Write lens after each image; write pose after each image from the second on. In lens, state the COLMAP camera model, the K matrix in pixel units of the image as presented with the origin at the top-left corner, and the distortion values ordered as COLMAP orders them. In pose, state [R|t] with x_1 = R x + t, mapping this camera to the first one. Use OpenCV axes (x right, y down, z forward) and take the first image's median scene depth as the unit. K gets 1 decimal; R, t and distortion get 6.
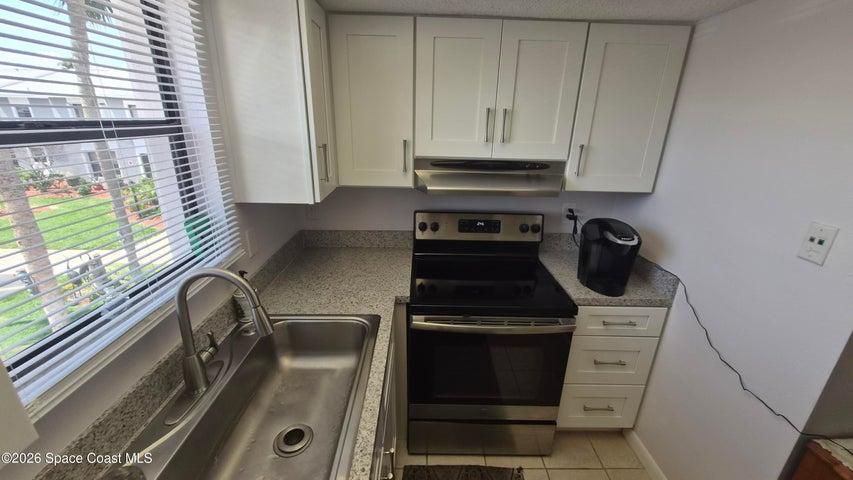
lens RADIAL K [[339.8, 0, 427.1], [0, 339.8, 237.1], [0, 0, 1]] dist [0.003345, 0.000778]
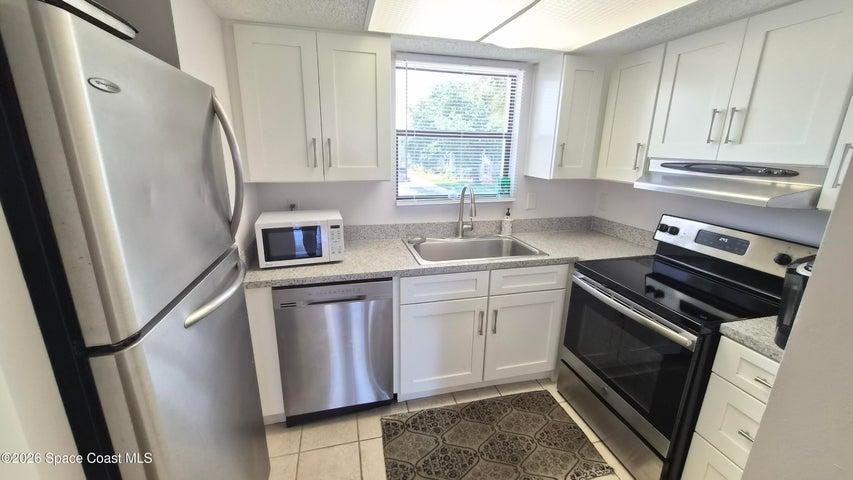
lens RADIAL K [[339.8, 0, 432.0], [0, 339.8, 239.5], [0, 0, 1]] dist [0.003345, 0.000778]
pose [[0.233761, 0.234244, -0.943656, 0.983419], [-0.335654, 0.930320, 0.147786, 0.101007], [0.912520, 0.282195, 0.296097, 0.056911]]
